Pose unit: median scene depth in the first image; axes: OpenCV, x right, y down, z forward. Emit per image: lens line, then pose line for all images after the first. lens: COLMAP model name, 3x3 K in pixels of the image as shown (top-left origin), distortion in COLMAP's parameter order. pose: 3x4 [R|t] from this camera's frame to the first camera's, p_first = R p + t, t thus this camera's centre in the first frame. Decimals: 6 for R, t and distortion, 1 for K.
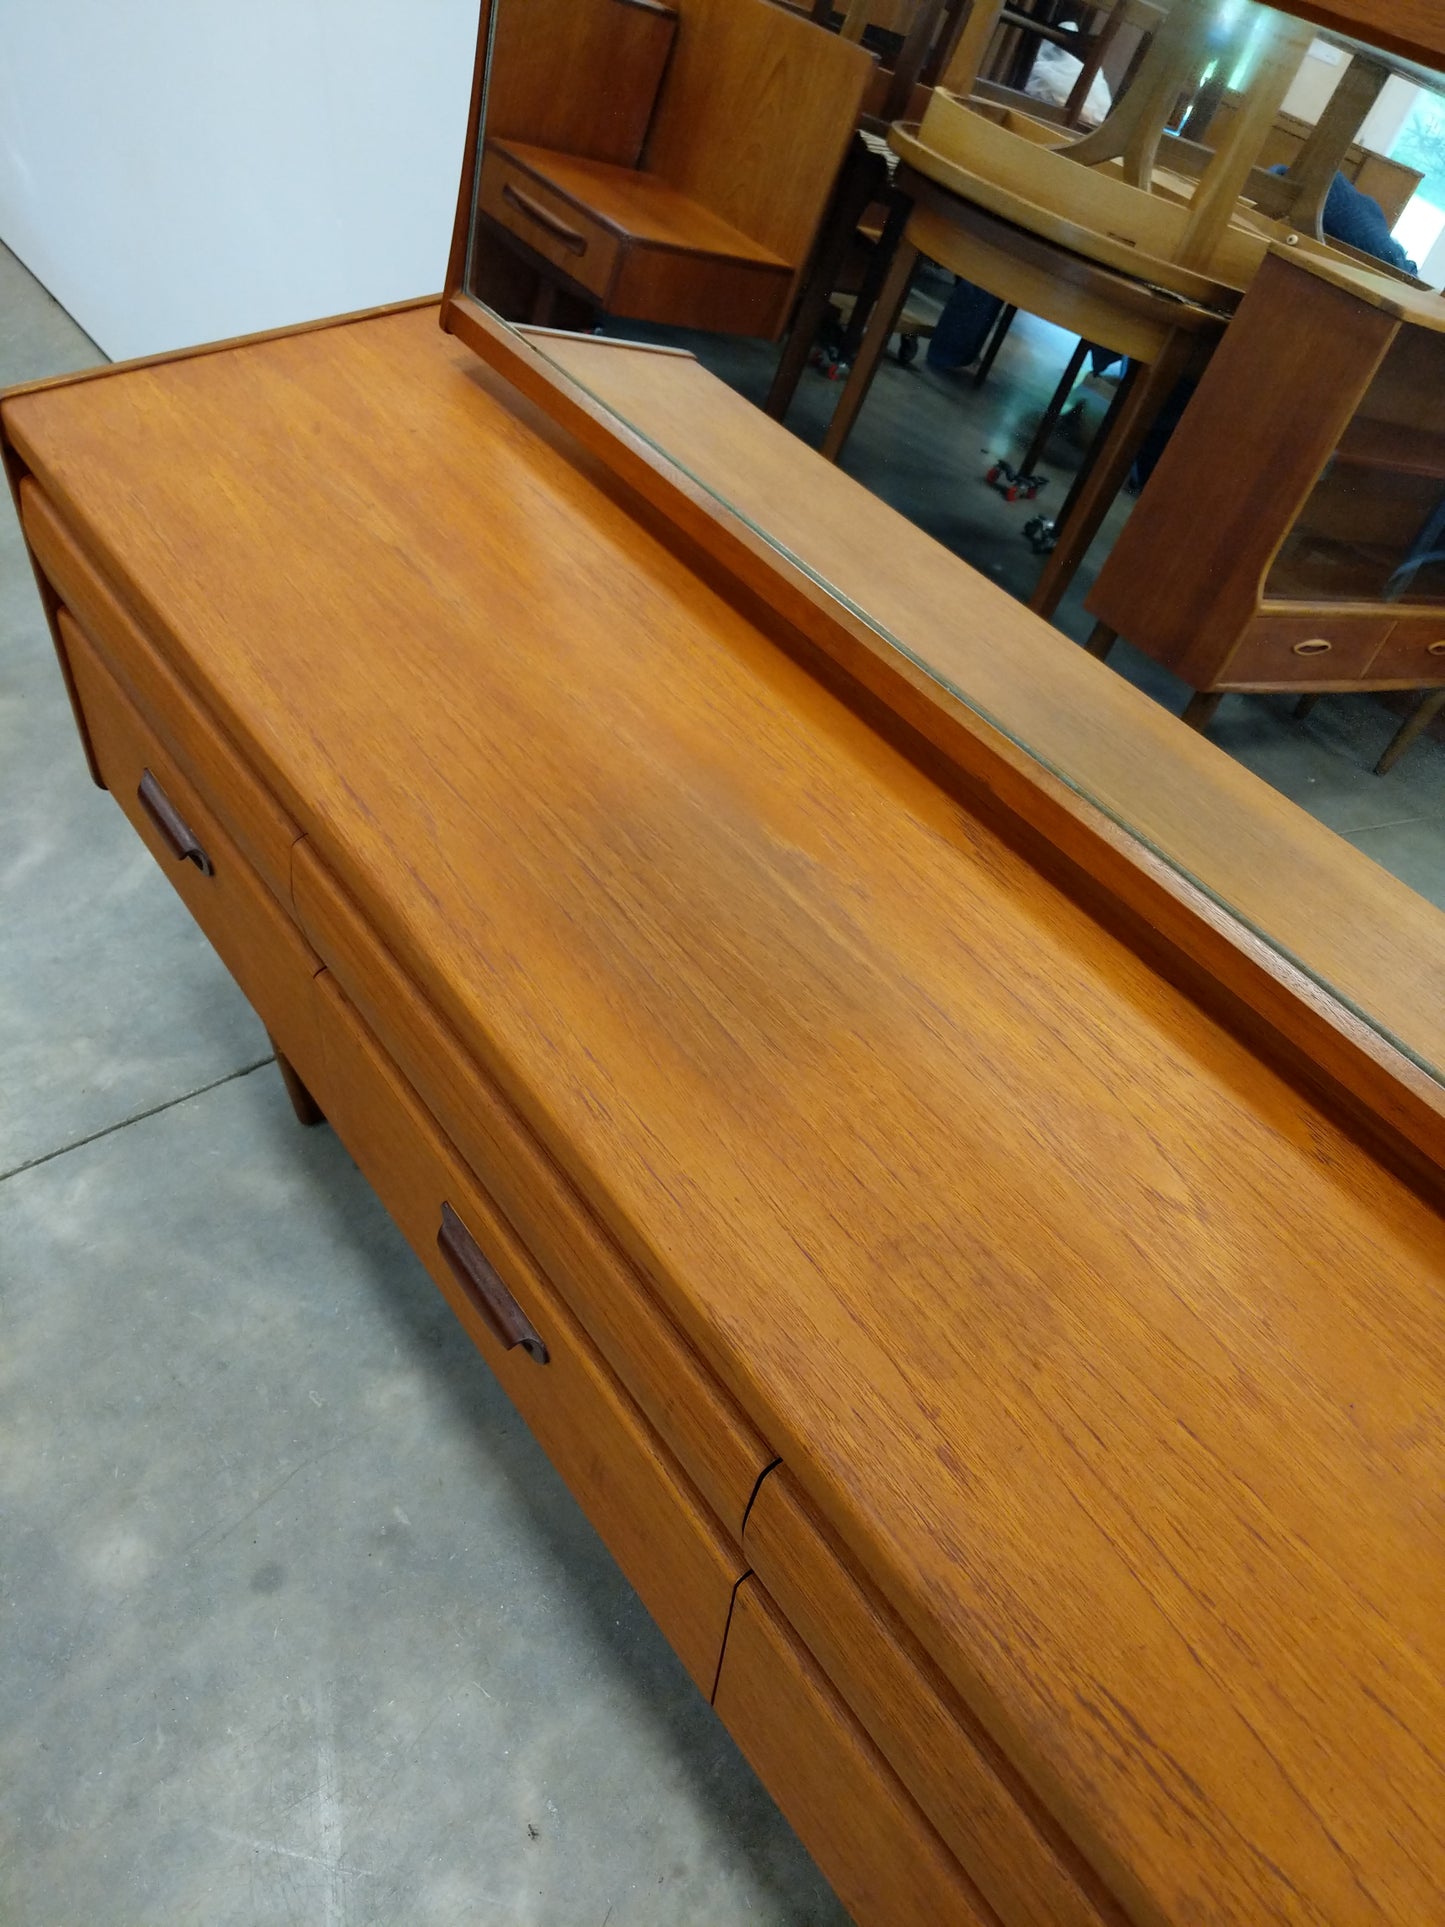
lens RADIAL K [[1564.2, 0, 738.2], [0, 1564.2, 966.9], [0, 0, 1]] dist [0.054454, -0.092341]
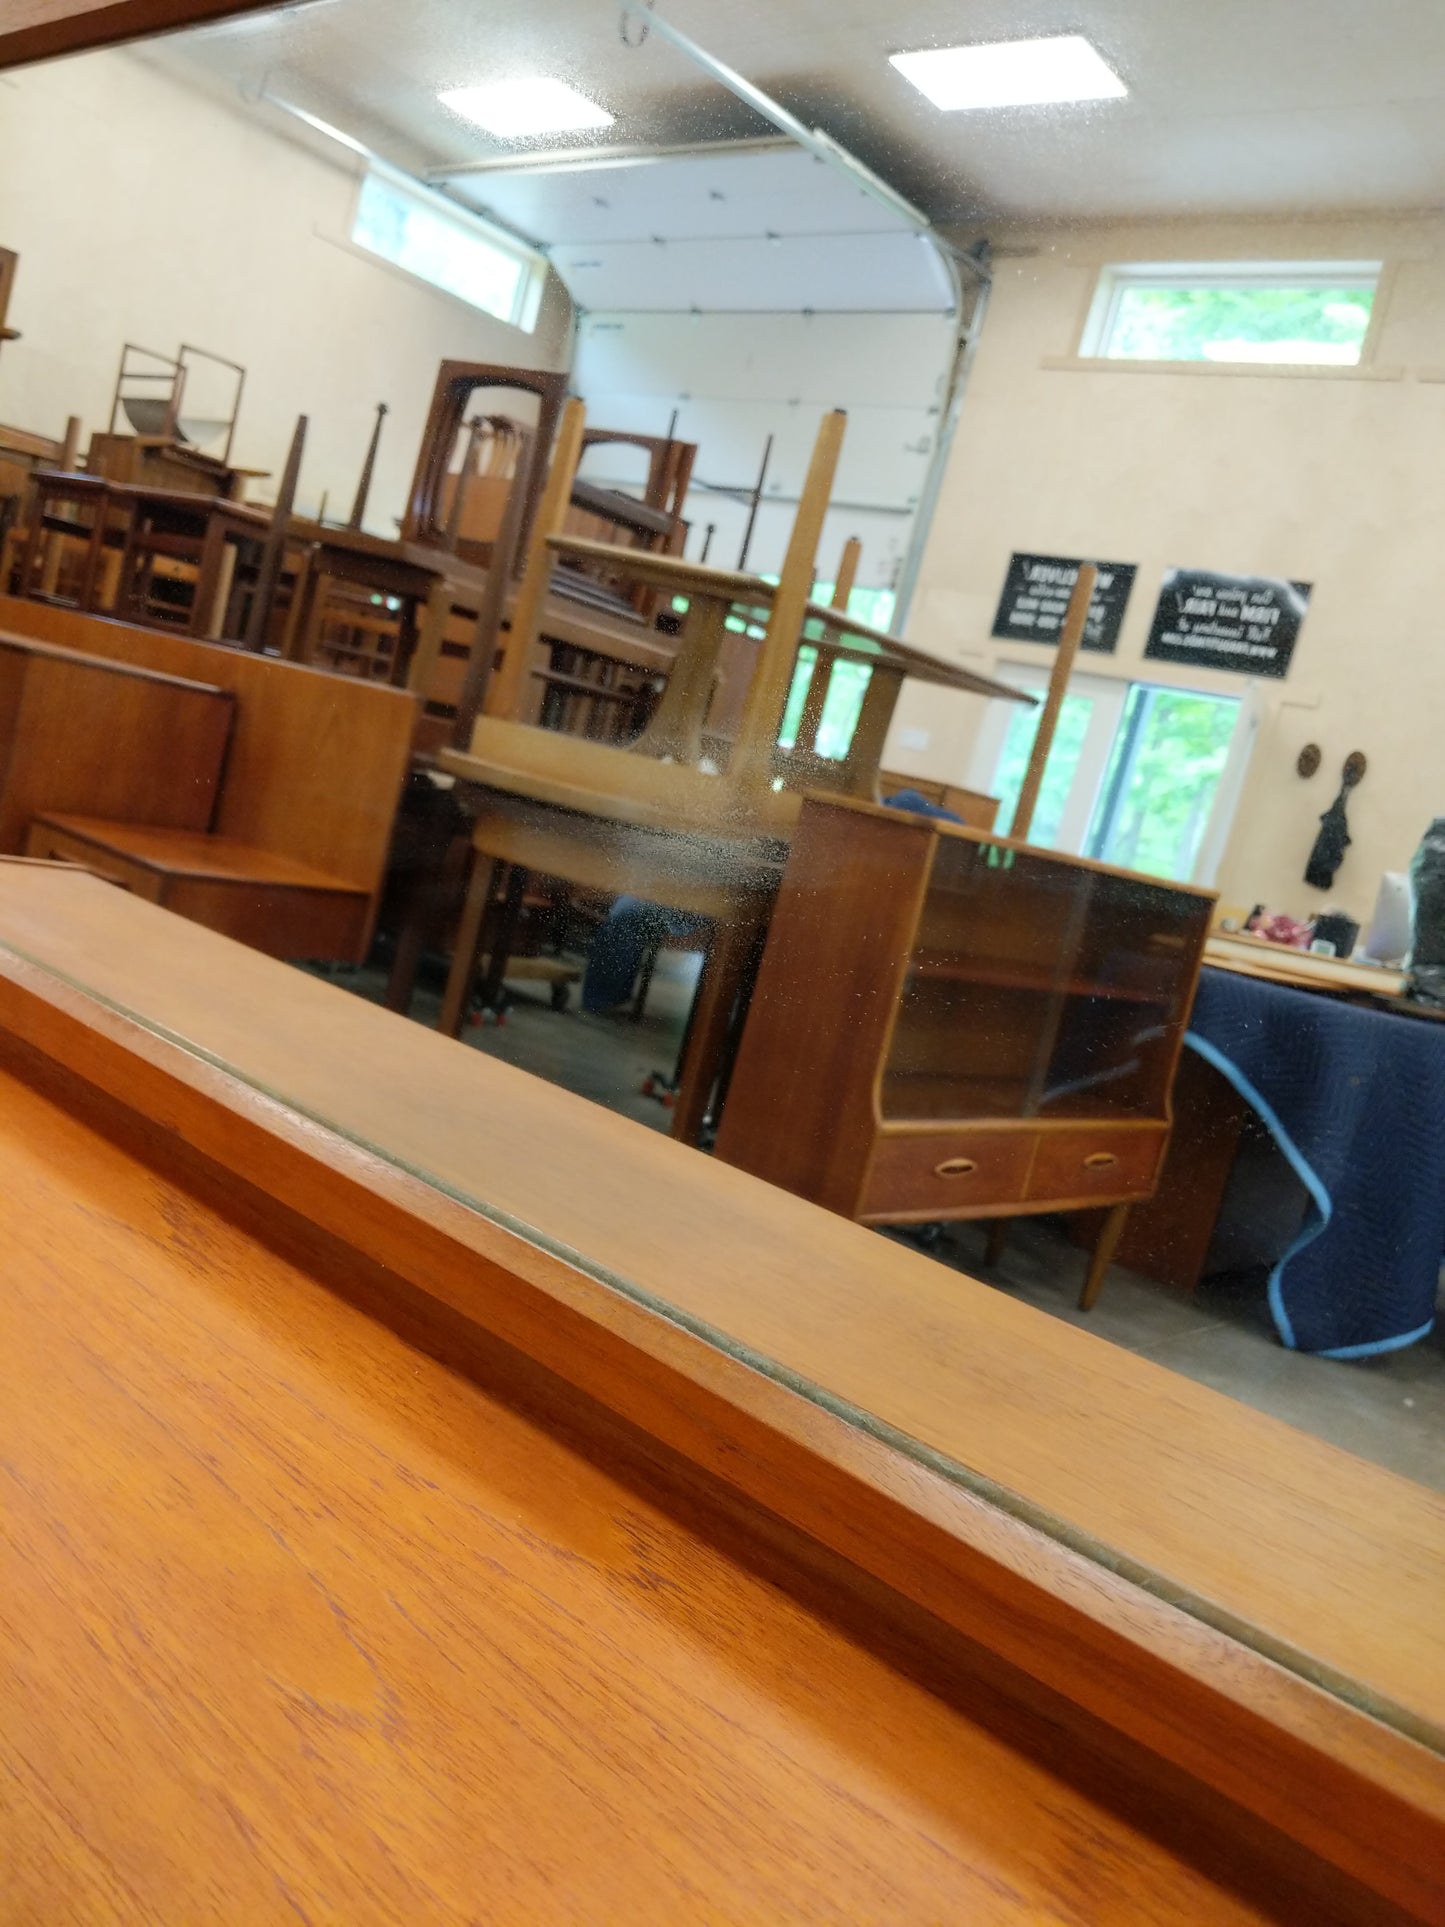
lens RADIAL K [[1564.2, 0, 723.1], [0, 1564.2, 953.6], [0, 0, 1]] dist [0.054454, -0.092341]
pose [[0.978656, -0.130212, 0.158990, 0.208755], [0.185749, 0.891466, -0.413263, 0.098140], [-0.087922, 0.433974, 0.896625, 0.248869]]
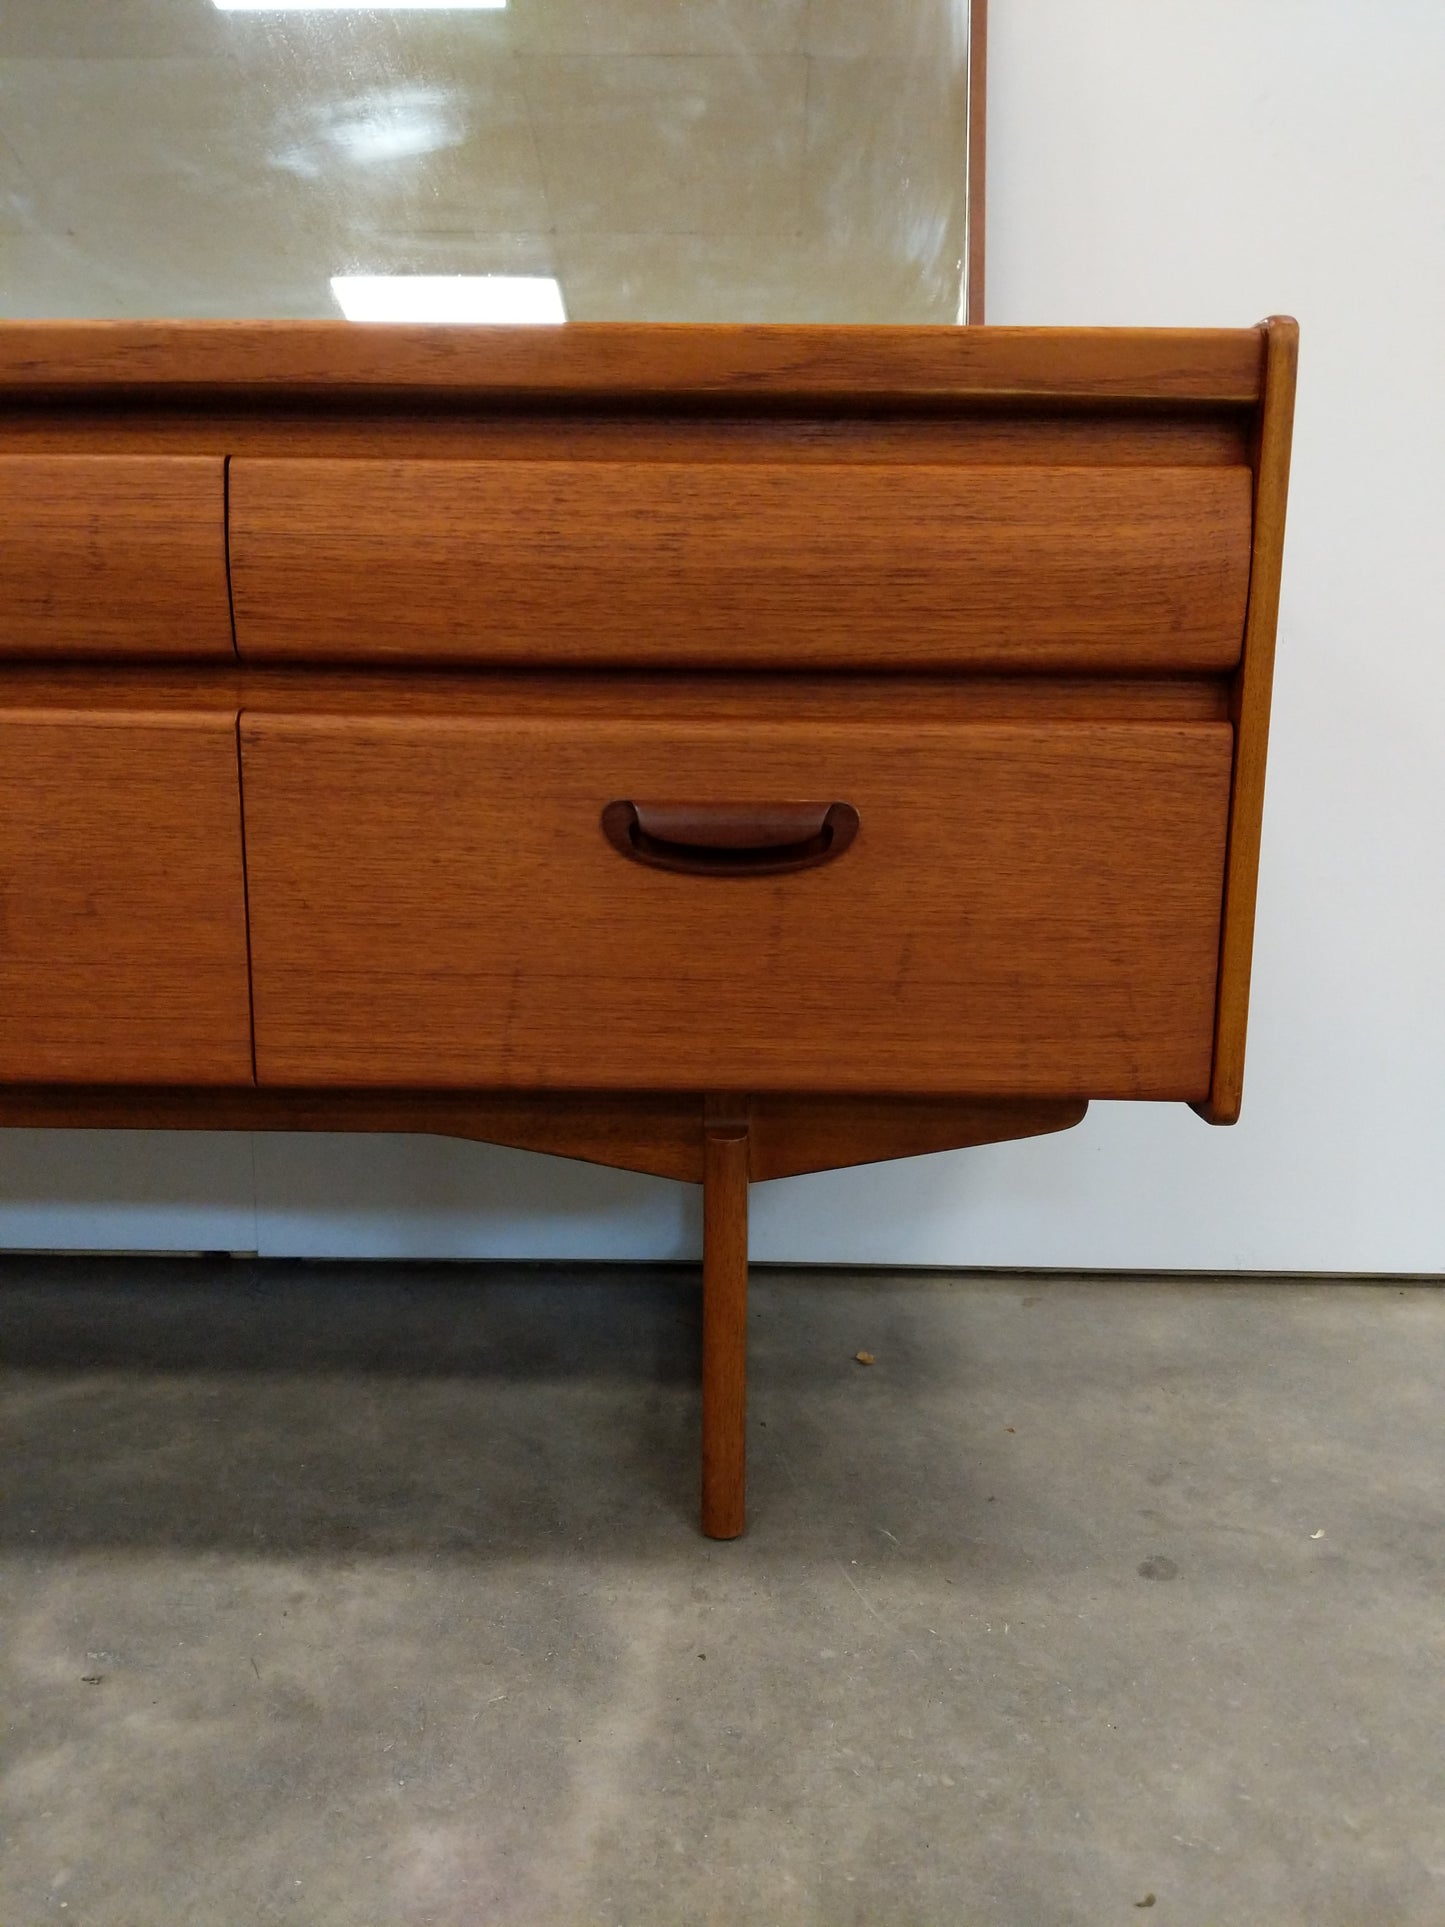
lens RADIAL K [[1545.3, 0, 730.4], [0, 1545.3, 975.8], [0, 0, 1]] dist [0.080124, -0.135799]
pose [[0.600649, -0.224035, 0.767482, -0.378429], [0.606870, 0.752707, -0.255228, 0.600652], [-0.520509, 0.619064, 0.588072, 0.245097]]
